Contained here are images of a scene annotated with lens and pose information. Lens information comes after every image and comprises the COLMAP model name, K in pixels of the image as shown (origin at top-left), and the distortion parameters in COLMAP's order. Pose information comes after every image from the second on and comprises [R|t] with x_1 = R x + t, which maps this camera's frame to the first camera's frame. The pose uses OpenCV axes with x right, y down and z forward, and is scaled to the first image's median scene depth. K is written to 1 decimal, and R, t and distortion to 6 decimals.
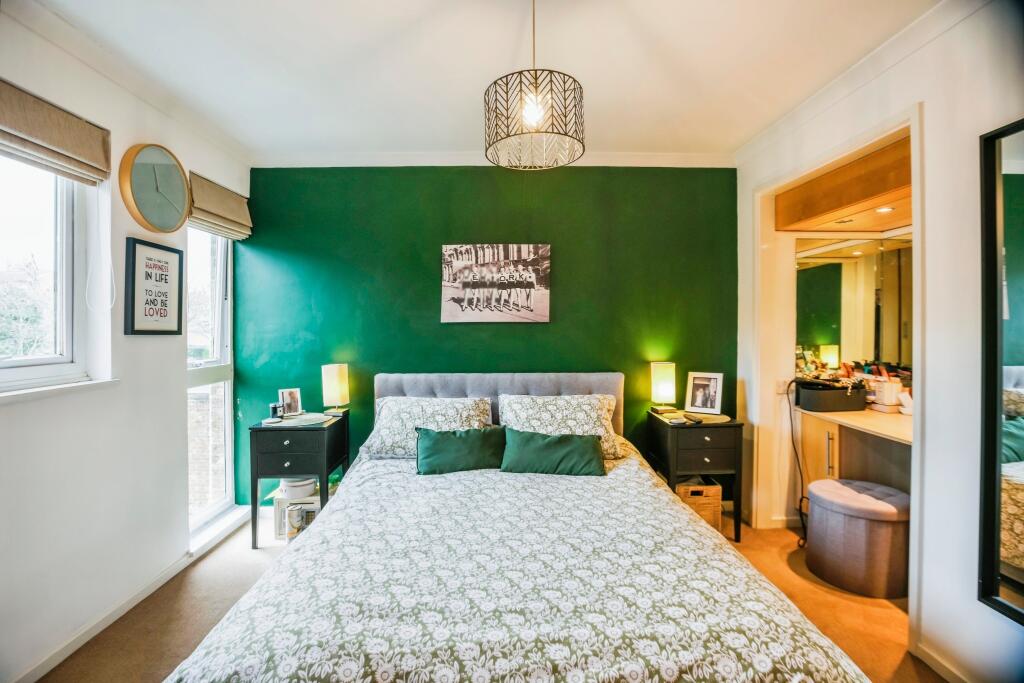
lens RADIAL K [[465.2, 0, 505.6], [0, 465.2, 321.4], [0, 0, 1]] dist [-0.062496, 0.018538]
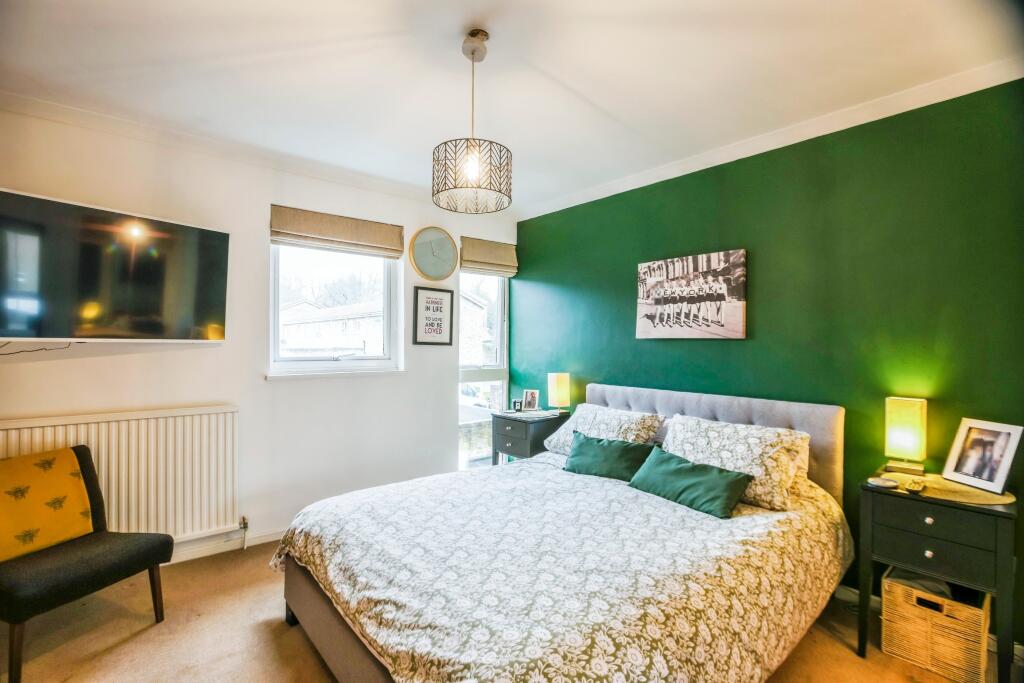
lens RADIAL K [[465.2, 0, 505.6], [0, 465.2, 321.4], [0, 0, 1]] dist [-0.062496, 0.018538]
pose [[0.625129, -0.022740, -0.780190, 0.489797], [-0.004373, 0.999458, -0.032634, -0.000551], [0.780509, 0.023813, 0.624690, 0.121853]]
